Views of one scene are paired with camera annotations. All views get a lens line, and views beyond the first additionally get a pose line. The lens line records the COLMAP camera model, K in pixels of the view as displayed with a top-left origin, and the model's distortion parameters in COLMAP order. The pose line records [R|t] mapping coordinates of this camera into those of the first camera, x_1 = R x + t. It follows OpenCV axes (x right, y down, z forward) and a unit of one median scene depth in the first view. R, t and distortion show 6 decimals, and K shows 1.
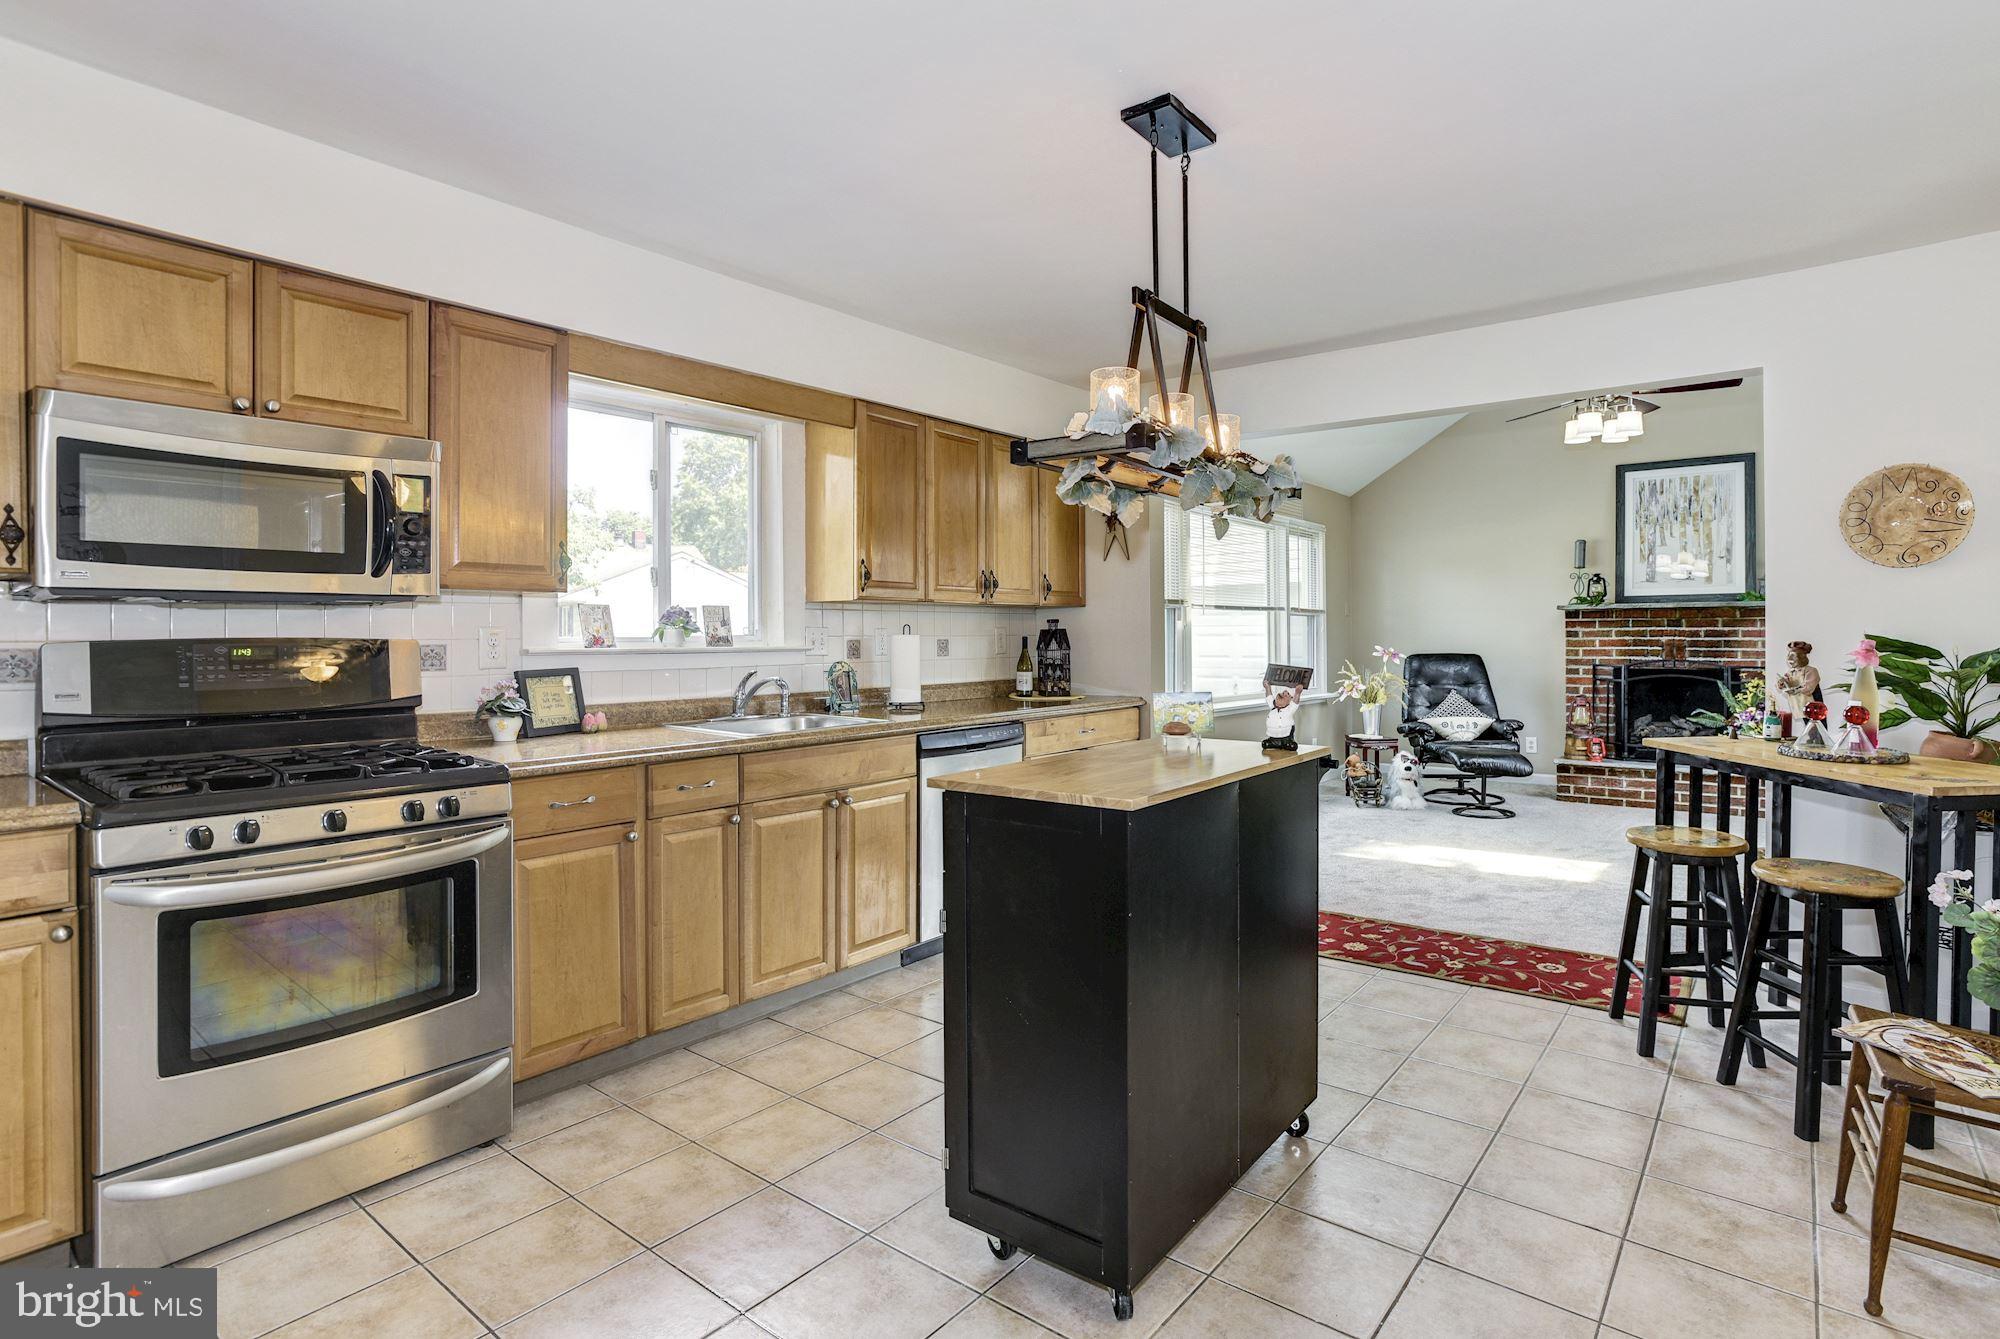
lens RADIAL K [[983.8, 0, 1013.8], [0, 983.8, 636.3], [0, 0, 1]] dist [-0.021848, 0.000895]
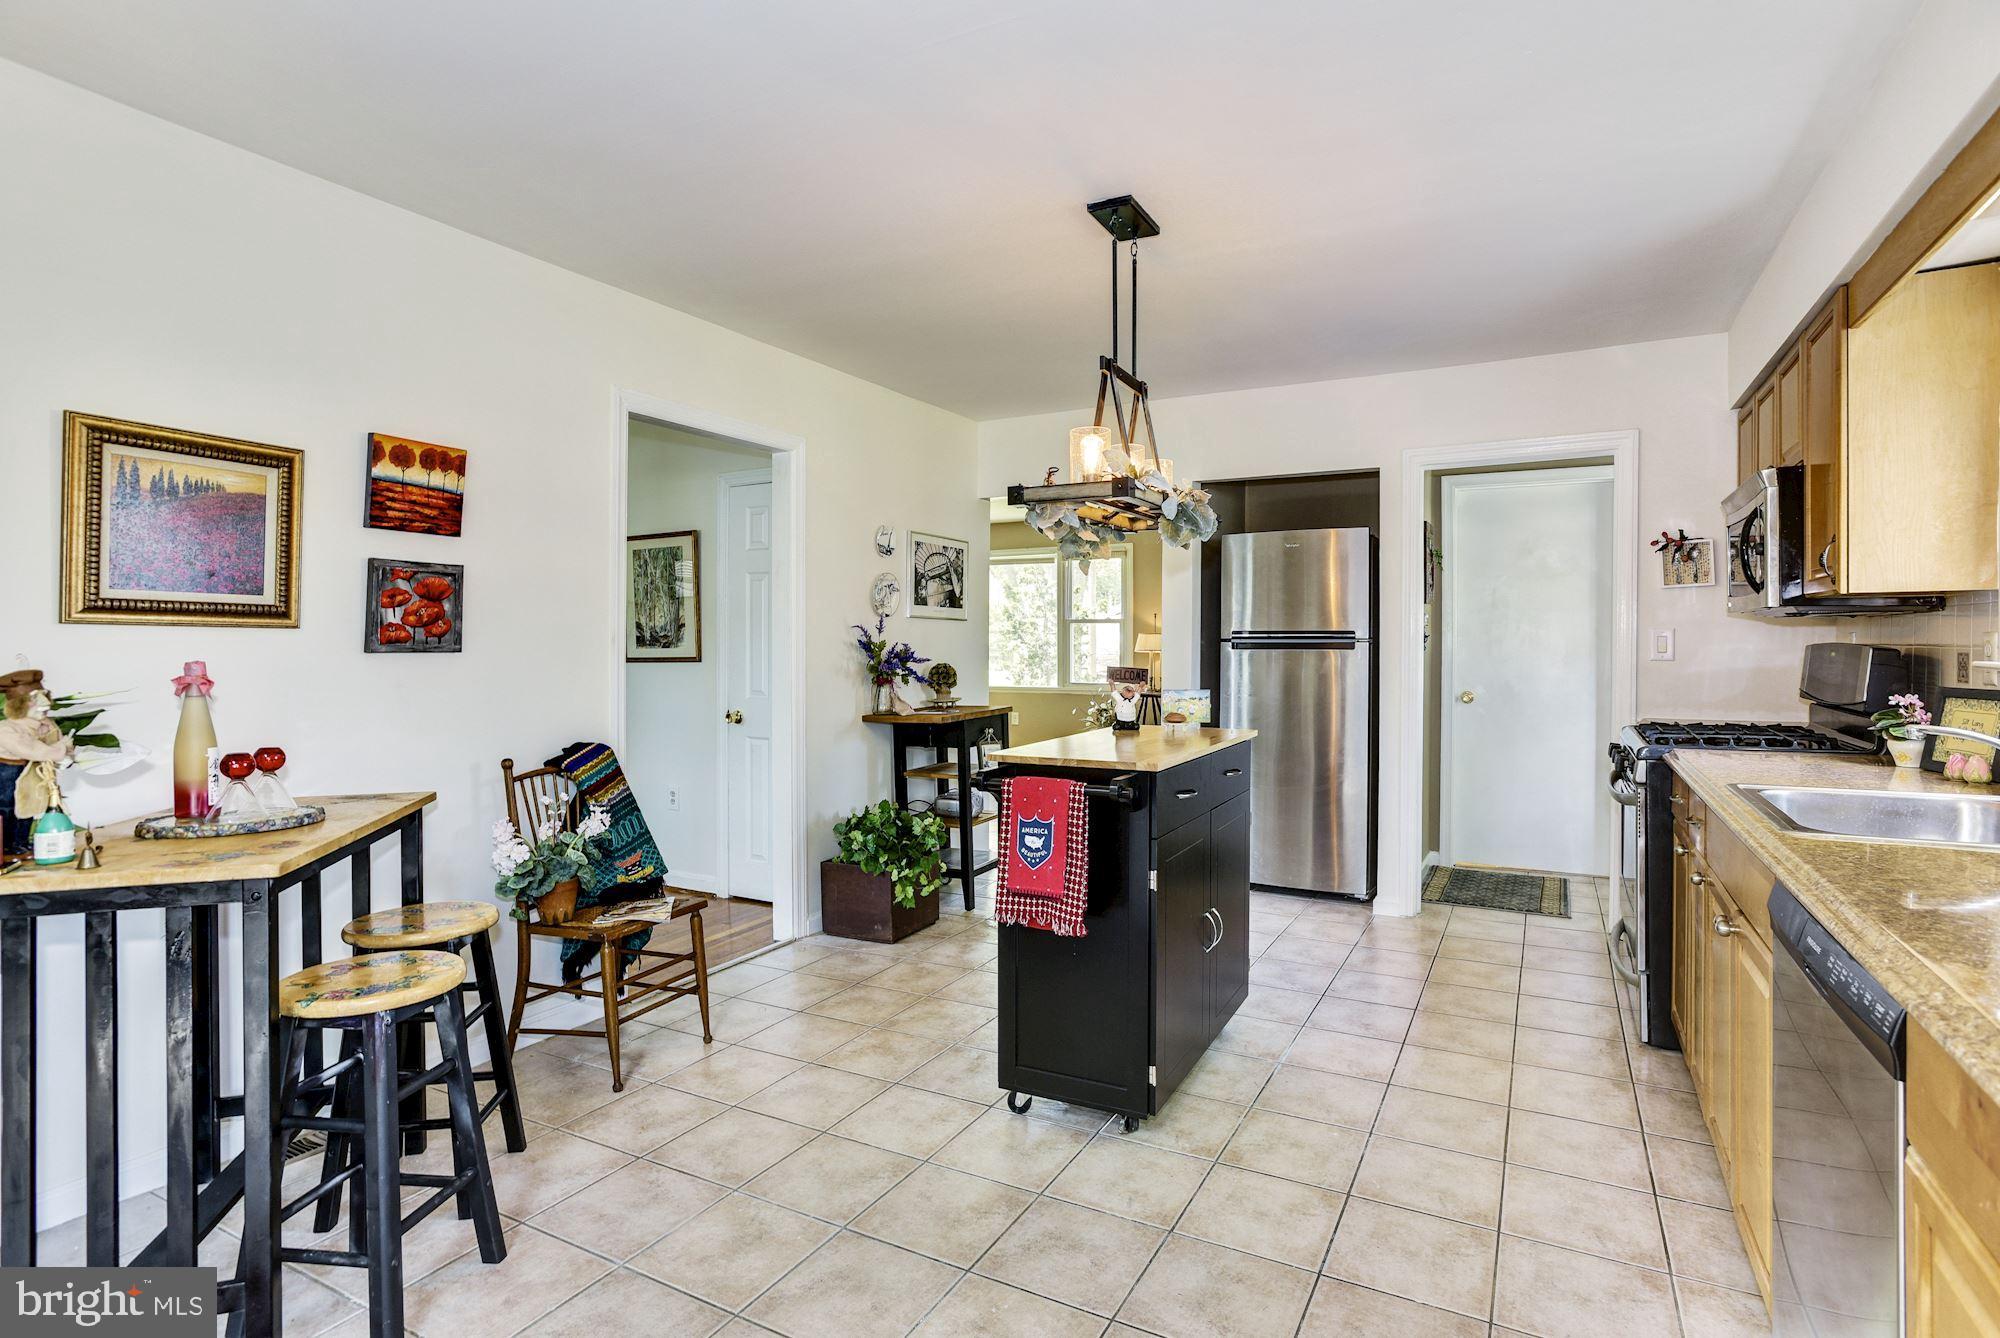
lens RADIAL K [[983.8, 0, 1013.8], [0, 983.8, 635.8], [0, 0, 1]] dist [-0.021848, 0.000895]
pose [[-0.985074, 0.004495, -0.172072, 0.162659], [0.004494, 0.999990, 0.000397, -0.004094], [0.172072, -0.000382, -0.985084, 0.701841]]
